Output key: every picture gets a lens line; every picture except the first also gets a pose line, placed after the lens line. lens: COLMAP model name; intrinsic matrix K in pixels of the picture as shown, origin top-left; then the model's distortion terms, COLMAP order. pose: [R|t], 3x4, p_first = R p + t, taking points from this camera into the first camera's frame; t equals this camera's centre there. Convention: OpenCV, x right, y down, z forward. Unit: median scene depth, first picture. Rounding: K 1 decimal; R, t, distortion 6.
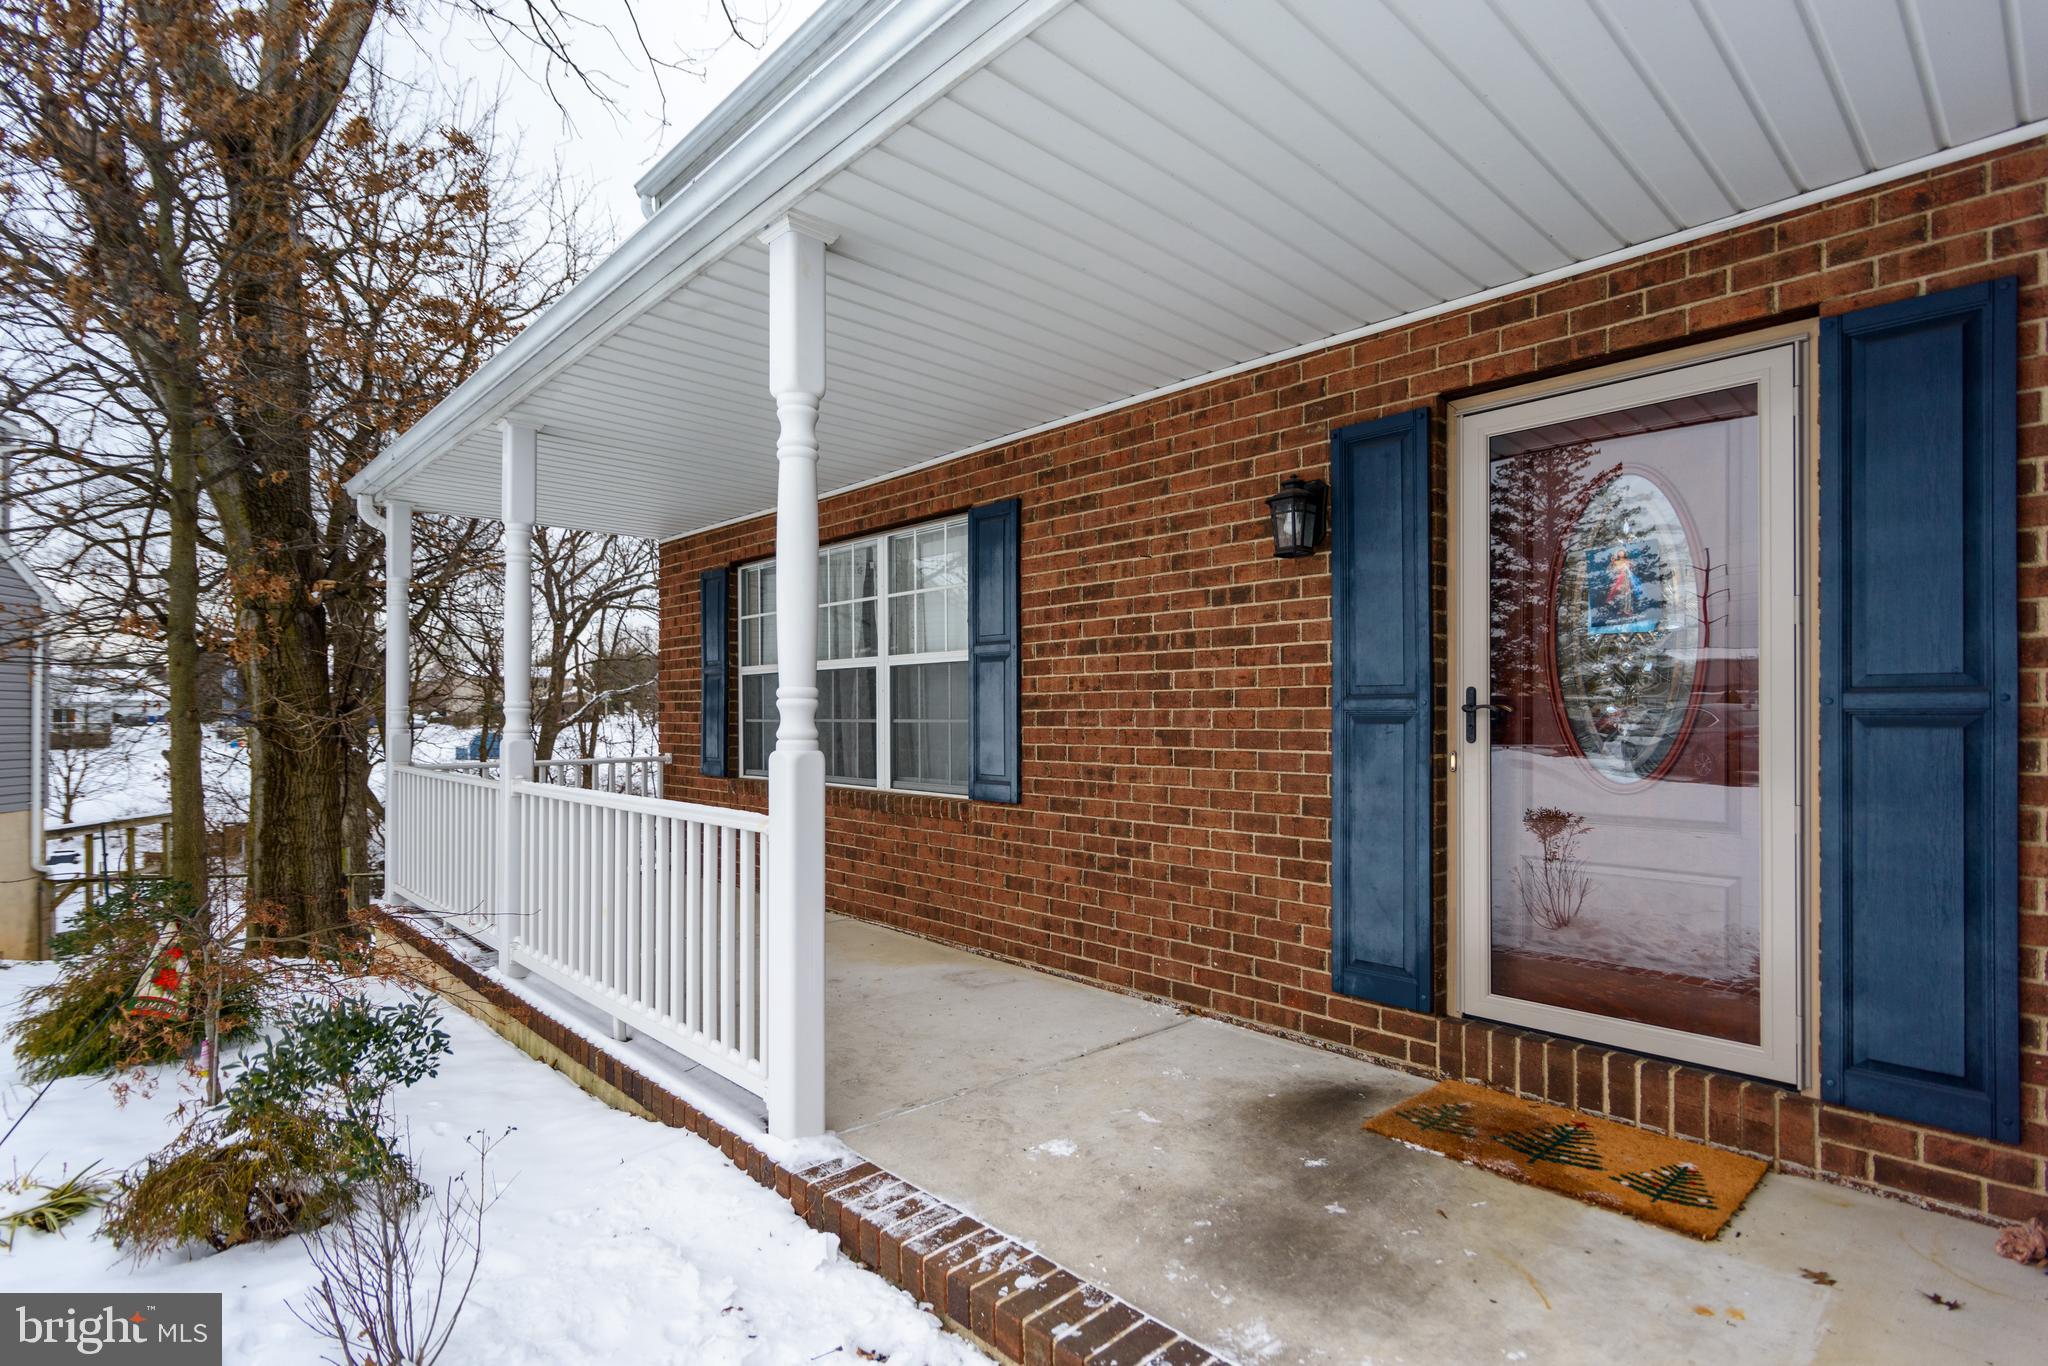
lens RADIAL K [[1000.6, 0, 1029.4], [0, 1000.6, 709.5], [0, 0, 1]] dist [0.002022, 0.000628]
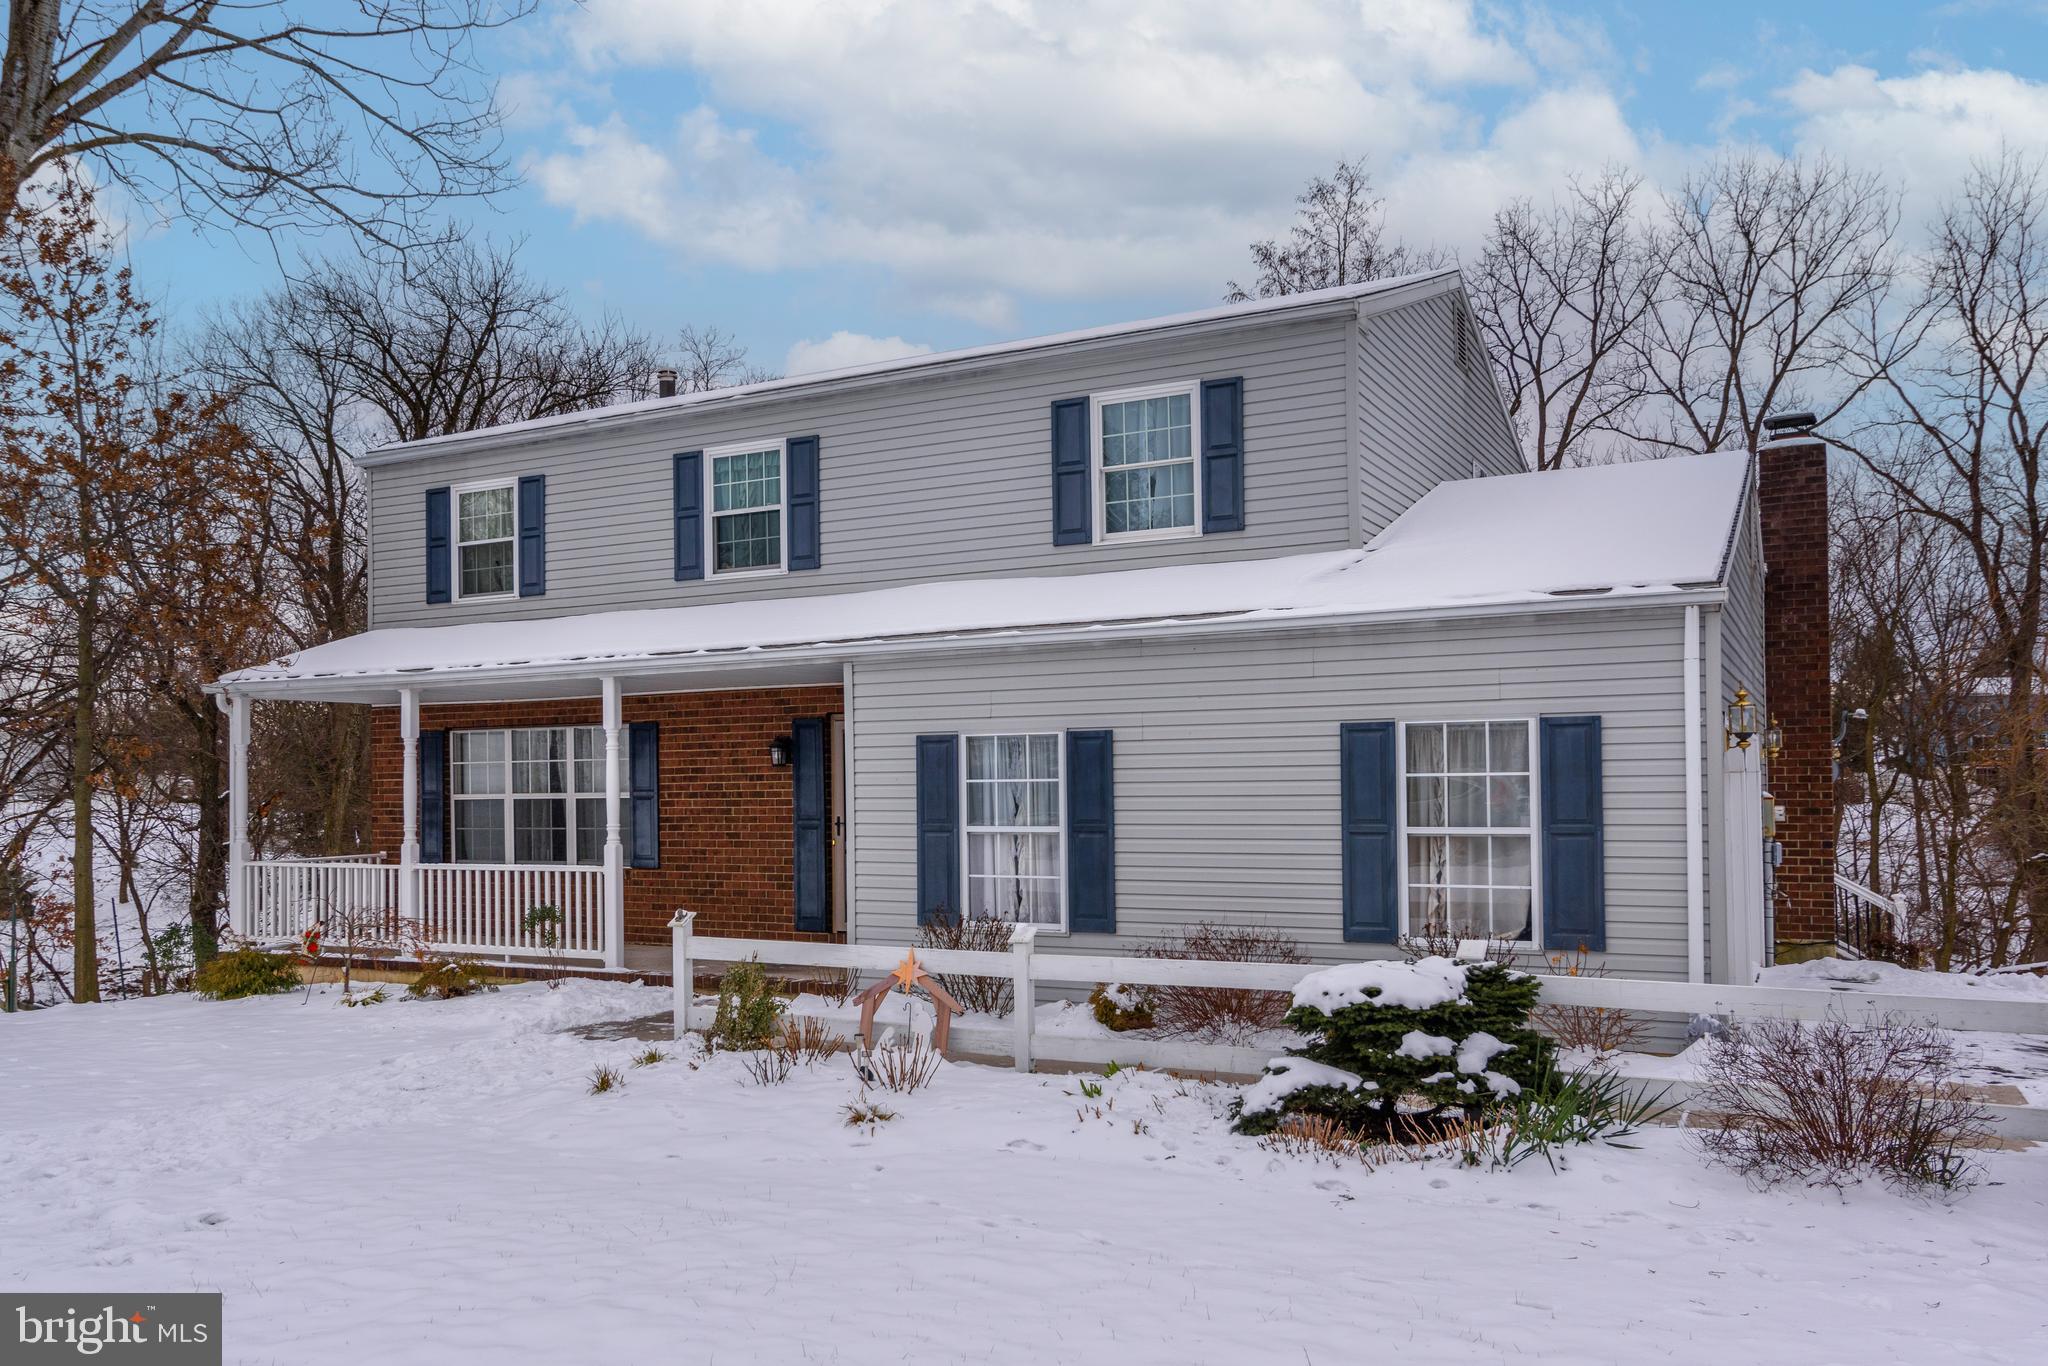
lens RADIAL K [[1574.3, 0, 988.4], [0, 1574.3, 742.7], [0, 0, 1]] dist [-0.002483, 0.017268]
pose [[0.949499, -0.006147, 0.313709, -0.459068], [0.012487, 0.999756, -0.018204, -0.118627], [-0.313520, 0.021202, 0.949345, -2.785461]]
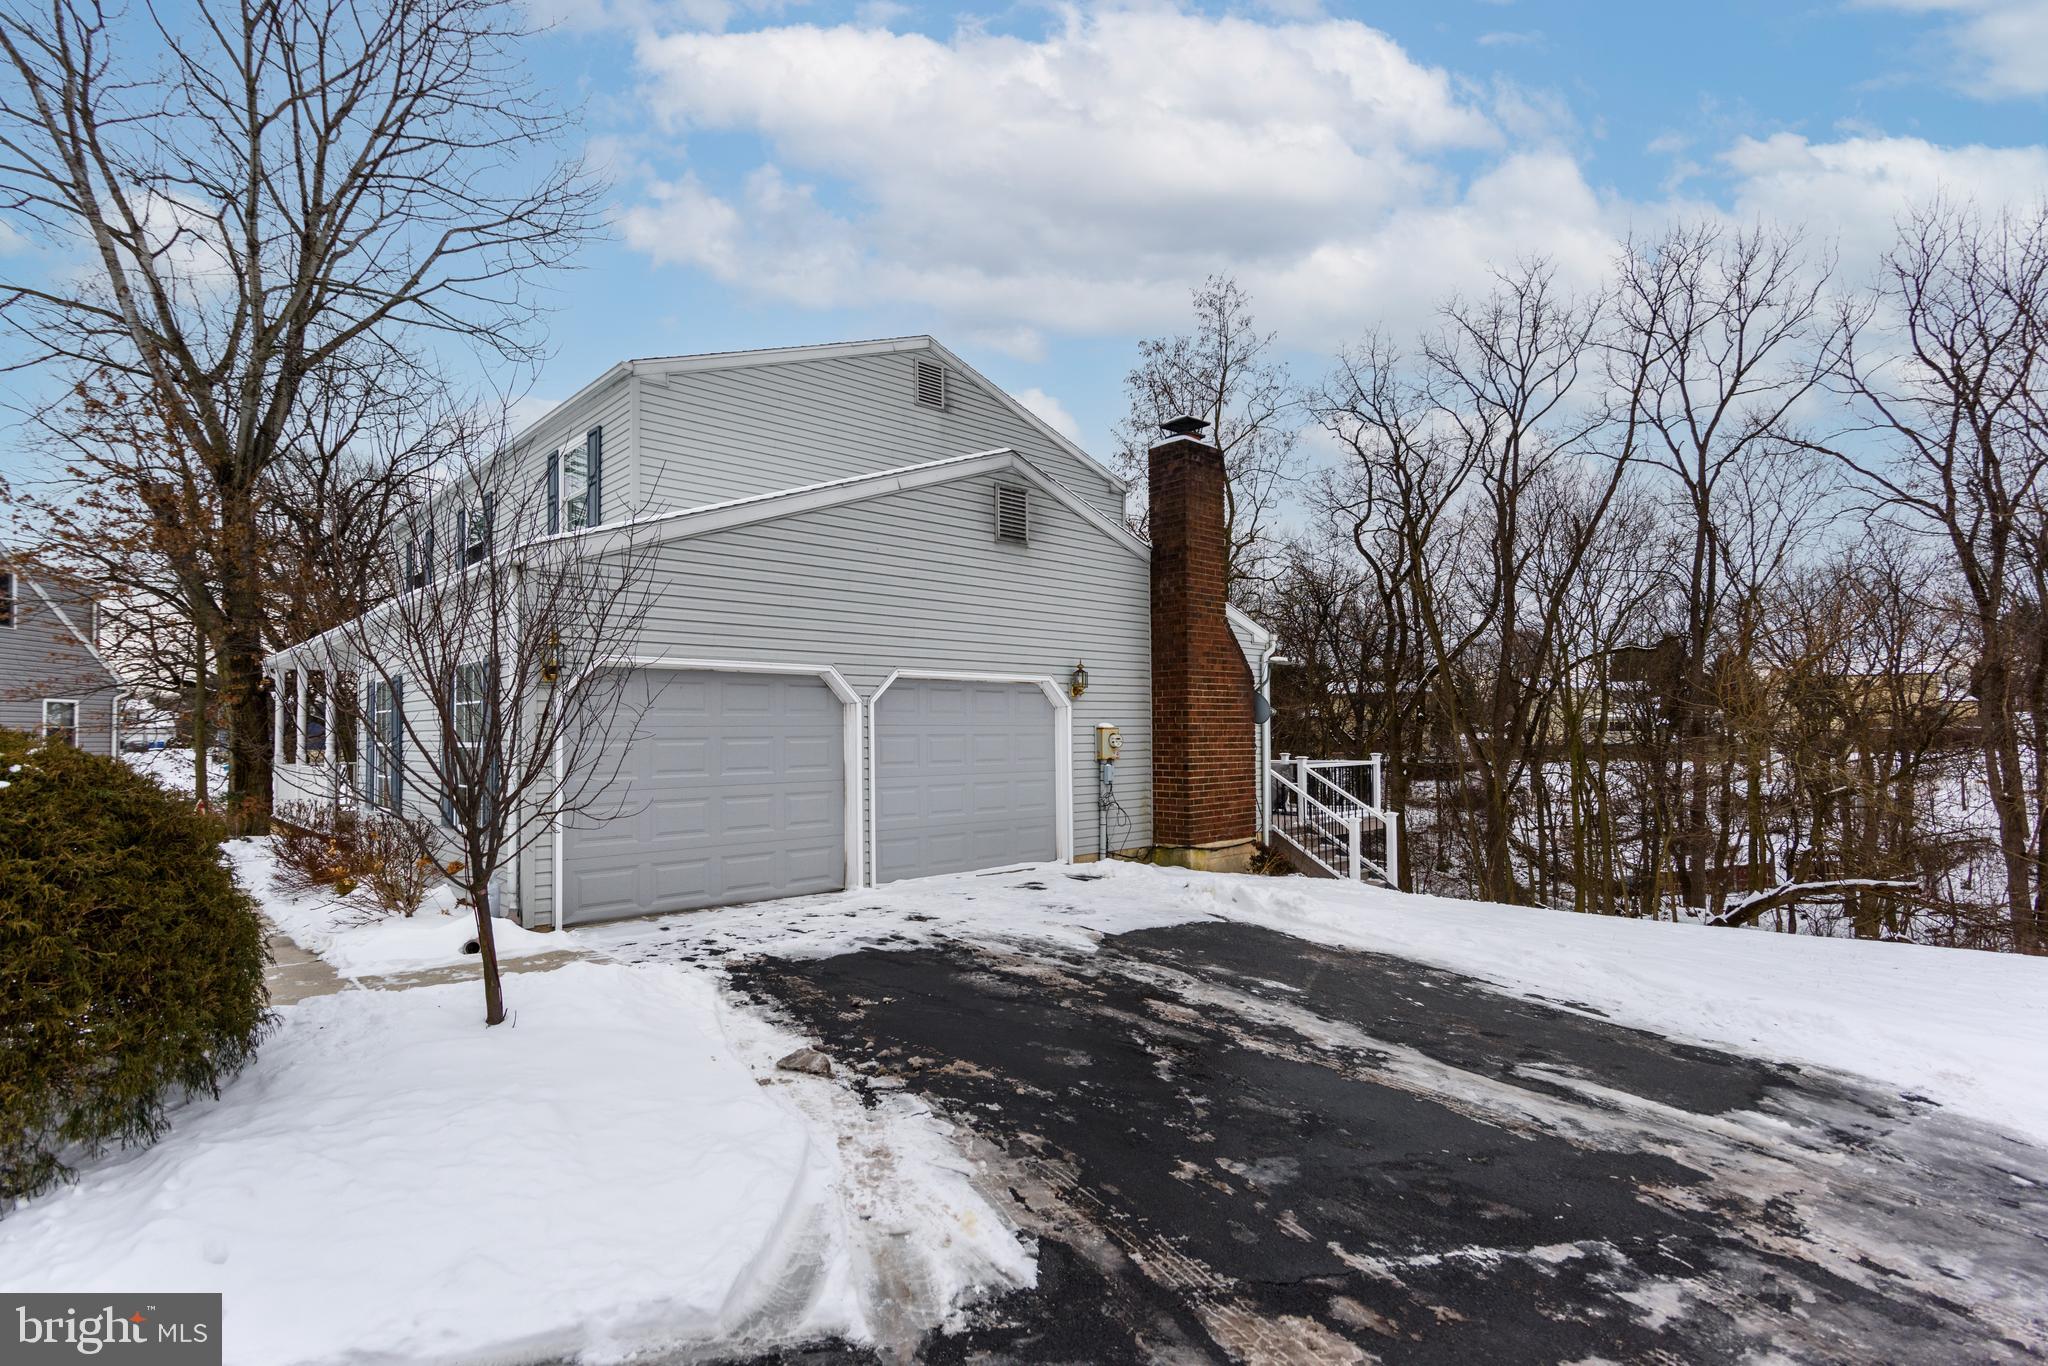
lens RADIAL K [[1000.6, 0, 1017.6], [0, 1000.6, 685.1], [0, 0, 1]] dist [0.002022, 0.000628]
pose [[0.999915, -0.007299, -0.010816, 2.246650], [0.006869, 0.999206, -0.039254, -0.047139], [0.011094, 0.039176, 0.999171, -2.763253]]
